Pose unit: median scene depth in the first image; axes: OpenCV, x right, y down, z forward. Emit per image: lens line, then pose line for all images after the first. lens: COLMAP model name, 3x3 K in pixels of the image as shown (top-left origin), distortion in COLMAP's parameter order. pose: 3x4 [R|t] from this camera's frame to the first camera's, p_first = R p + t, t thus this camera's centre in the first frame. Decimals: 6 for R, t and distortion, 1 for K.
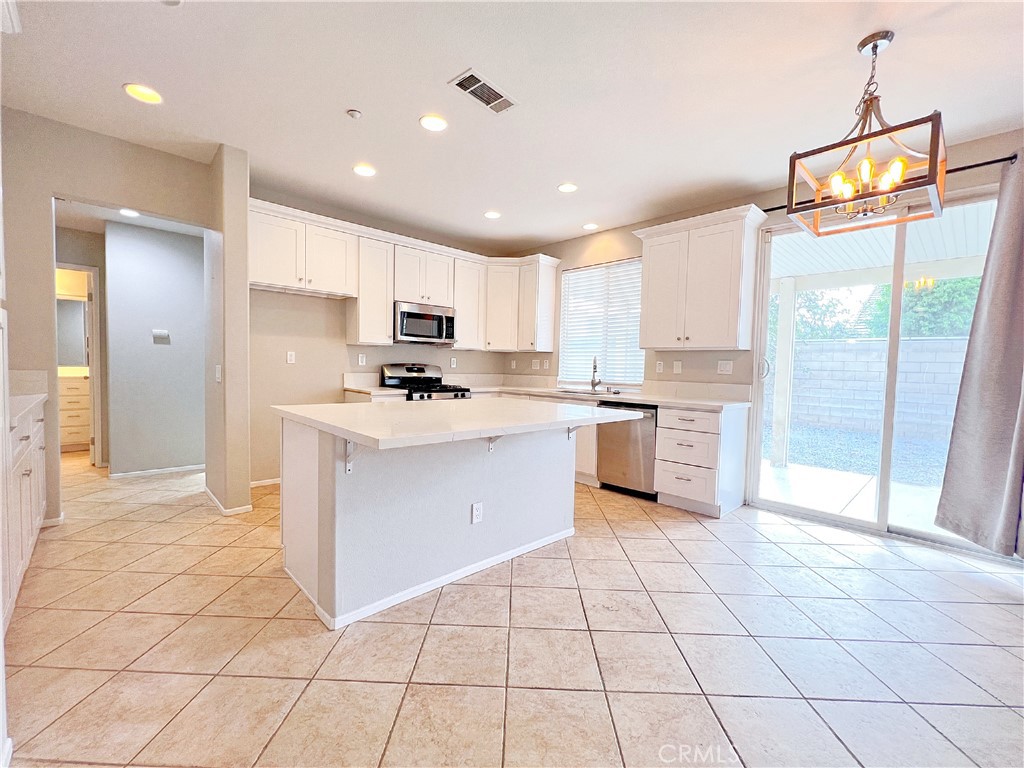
lens RADIAL K [[429.1, 0, 512.9], [0, 429.1, 386.5], [0, 0, 1]] dist [-0.001487, -0.000062]
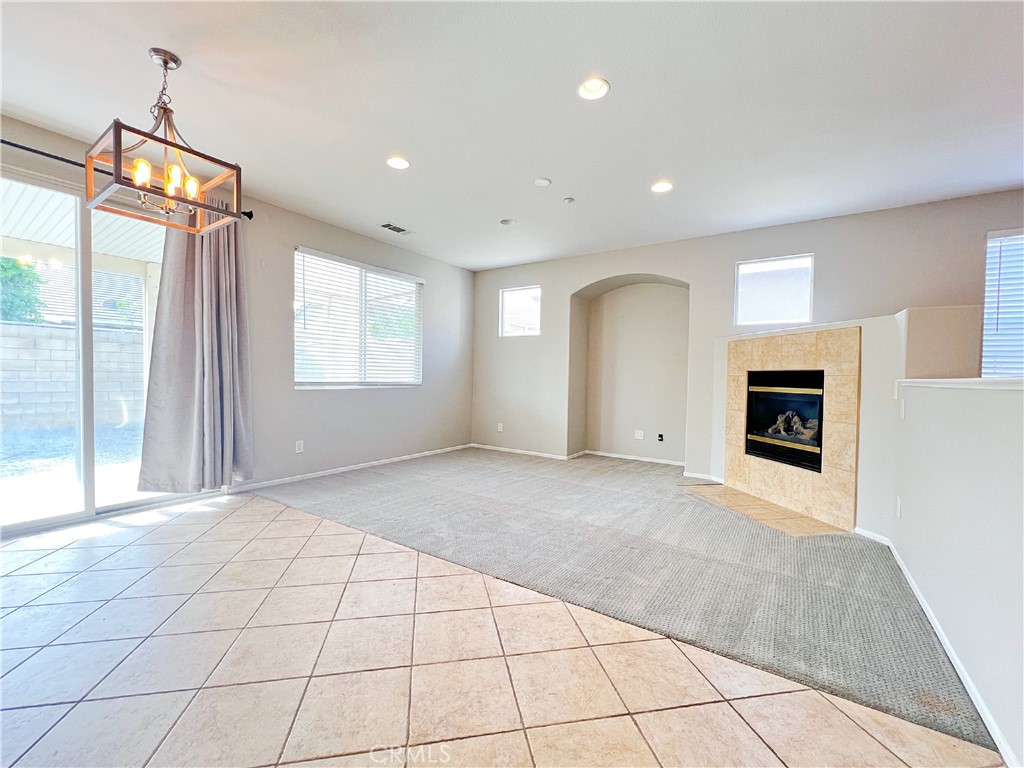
lens RADIAL K [[429.1, 0, 512.9], [0, 429.1, 386.5], [0, 0, 1]] dist [-0.001487, -0.000062]
pose [[-0.211666, -0.056401, 0.975713, -0.263832], [0.025430, 0.997678, 0.063188, -0.001173], [-0.977011, 0.038187, -0.209740, 0.213264]]
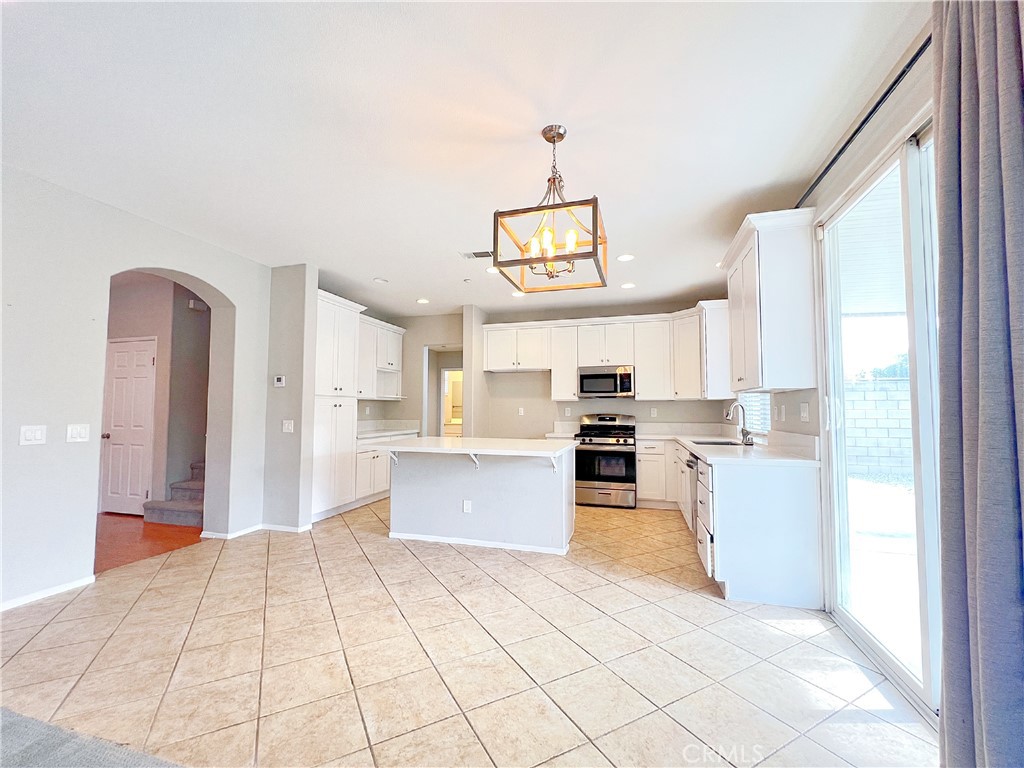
lens RADIAL K [[429.1, 0, 512.9], [0, 429.1, 386.5], [0, 0, 1]] dist [-0.001487, -0.000062]
pose [[0.499114, -0.073314, -0.863429, 0.966869], [-0.030827, 0.994281, -0.102245, 0.002886], [0.865988, 0.077649, 0.494000, 0.211005]]
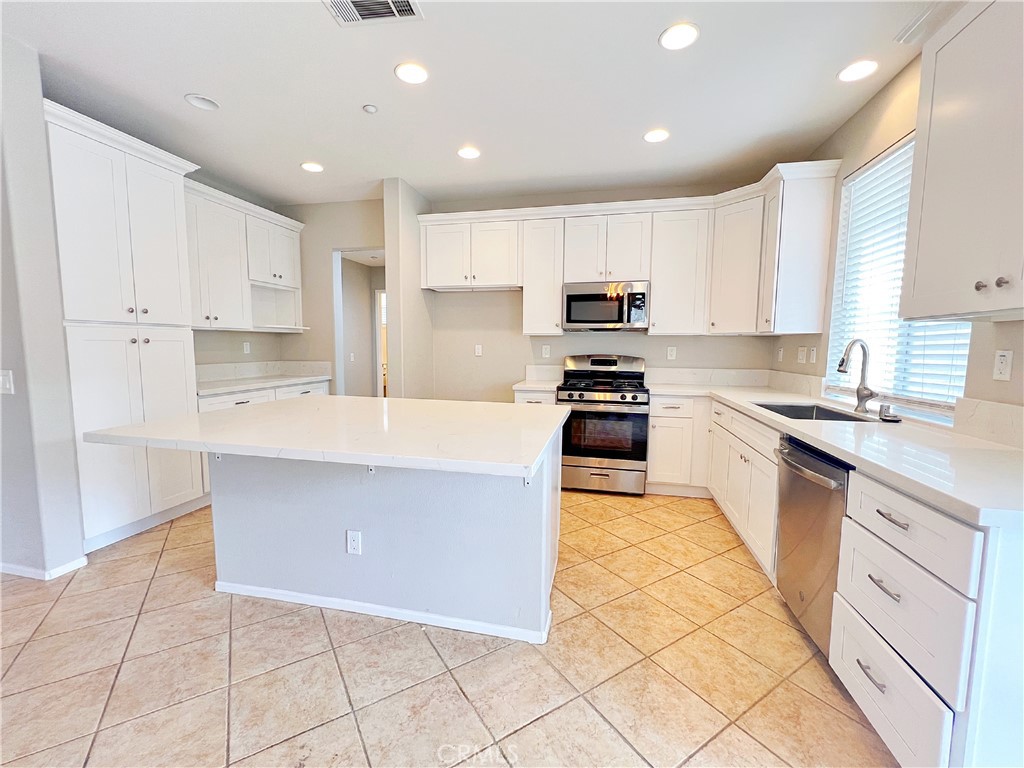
lens RADIAL K [[429.1, 0, 512.9], [0, 429.1, 386.5], [0, 0, 1]] dist [-0.001487, -0.000062]
pose [[0.555036, 0.059408, -0.829702, 0.507245], [-0.033061, 0.998234, 0.049359, -0.037739], [0.831169, 0.000034, 0.556020, 0.535452]]
